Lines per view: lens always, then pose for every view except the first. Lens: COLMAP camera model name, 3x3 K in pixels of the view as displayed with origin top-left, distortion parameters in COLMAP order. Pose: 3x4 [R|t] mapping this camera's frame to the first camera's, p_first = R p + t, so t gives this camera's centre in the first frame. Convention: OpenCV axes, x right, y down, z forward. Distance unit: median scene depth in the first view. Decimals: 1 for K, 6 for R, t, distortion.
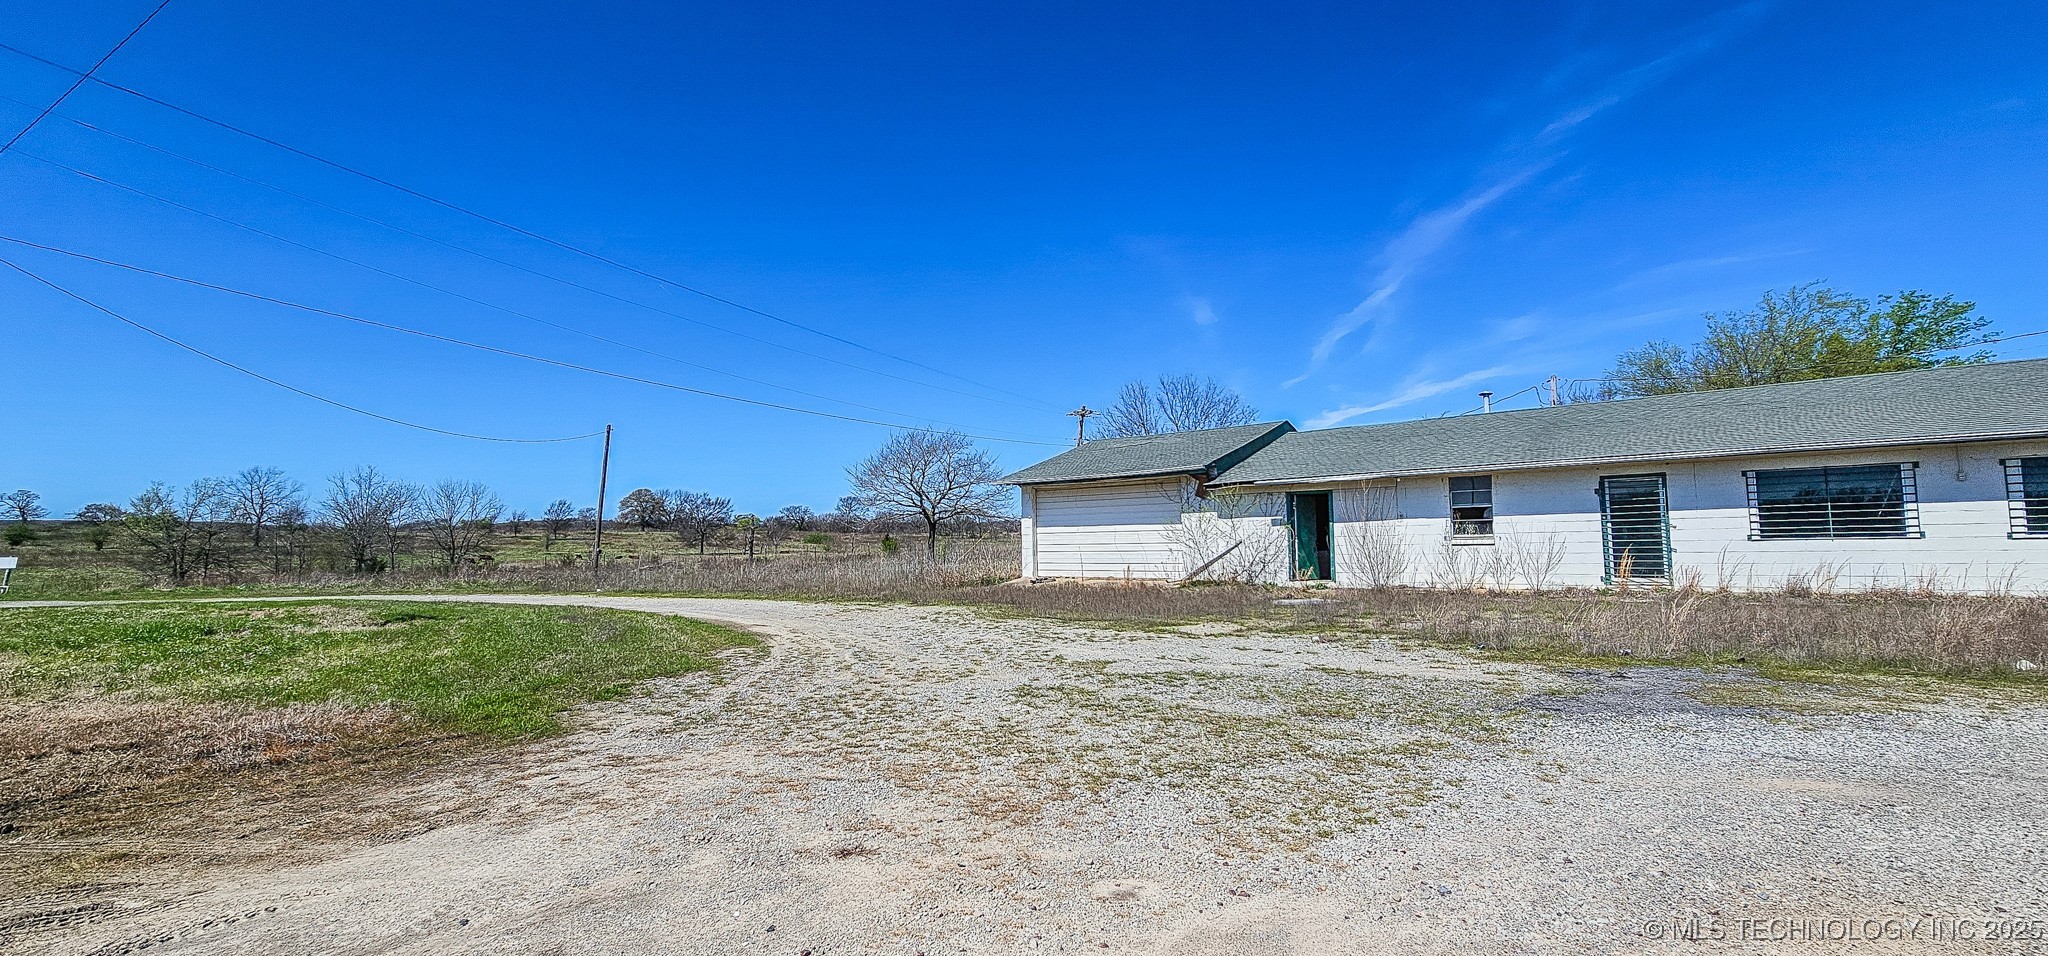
lens RADIAL K [[836.2, 0, 1034.8], [0, 836.2, 480.9], [0, 0, 1]] dist [-0.005410, 0.003196]
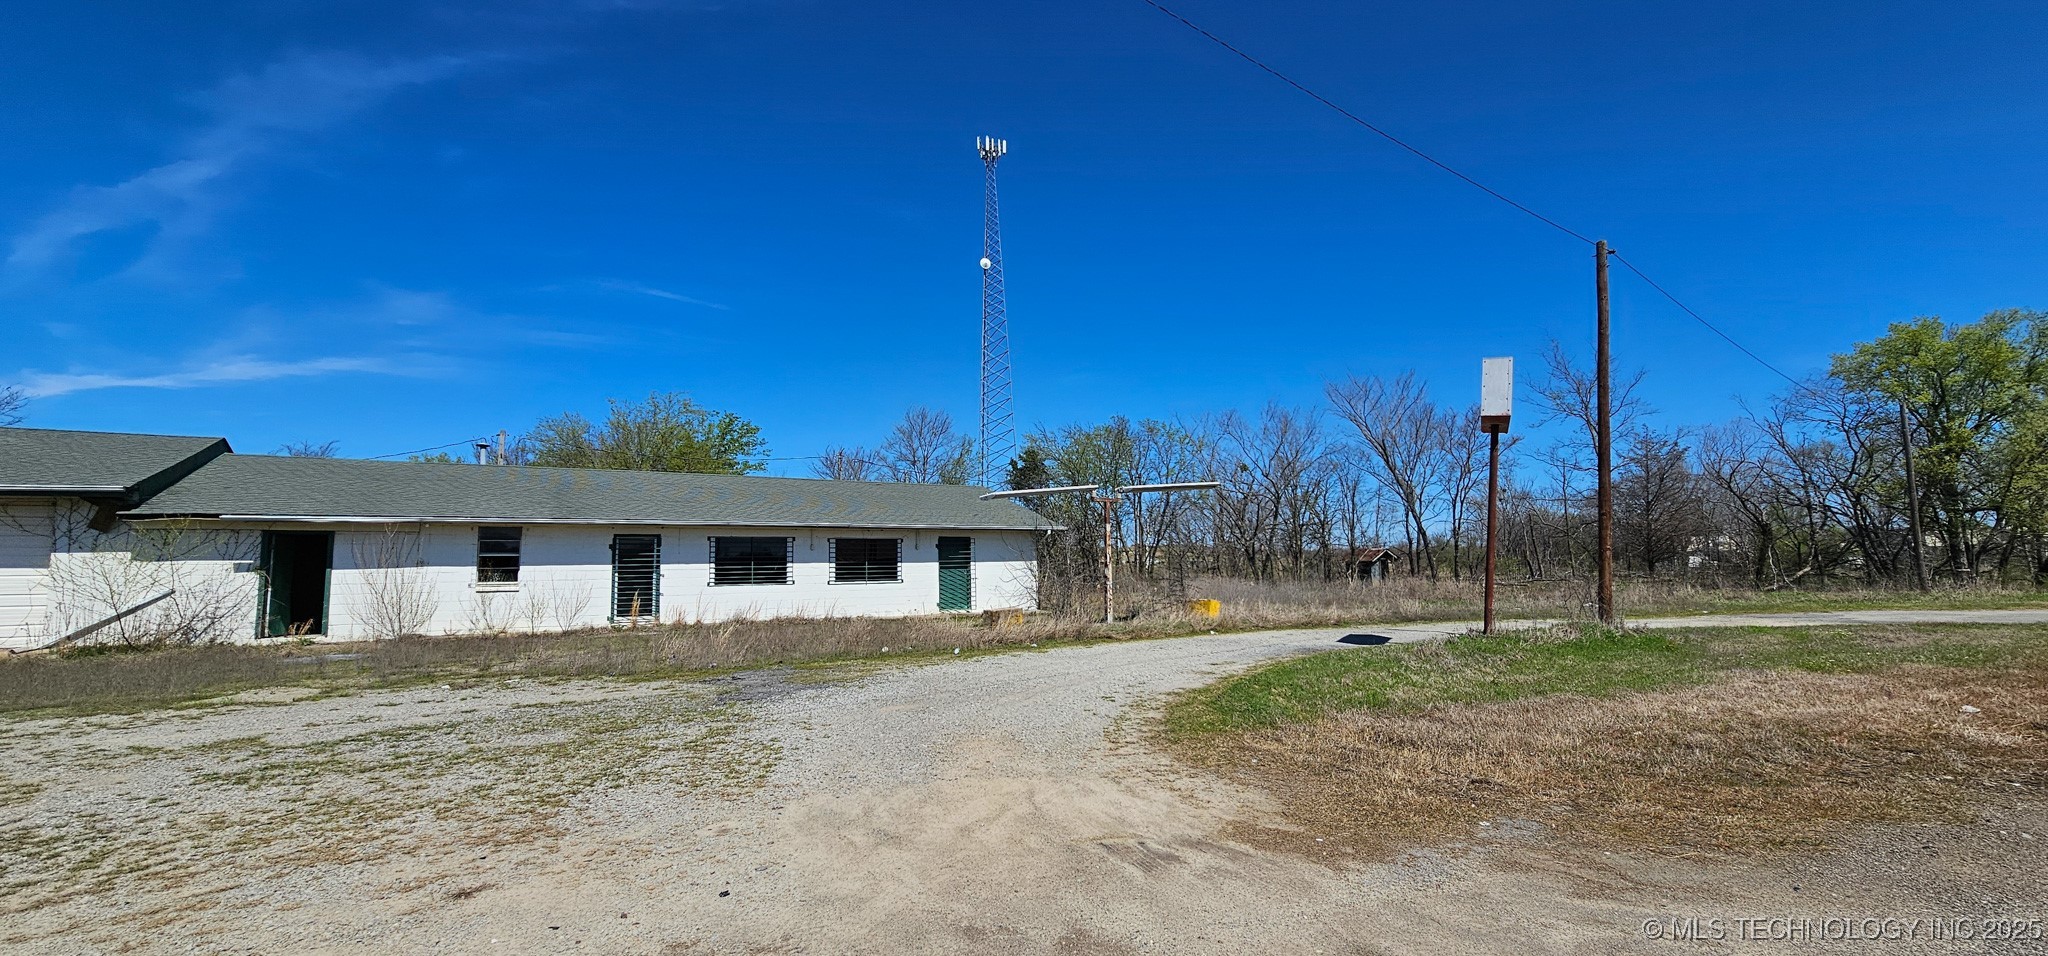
lens RADIAL K [[836.2, 0, 1034.8], [0, 836.2, 480.9], [0, 0, 1]] dist [-0.005410, 0.003196]
pose [[0.345795, 0.111688, 0.931639, -0.258594], [-0.059991, 0.993491, -0.096837, -0.001748], [-0.936390, -0.022405, 0.350244, -0.003842]]
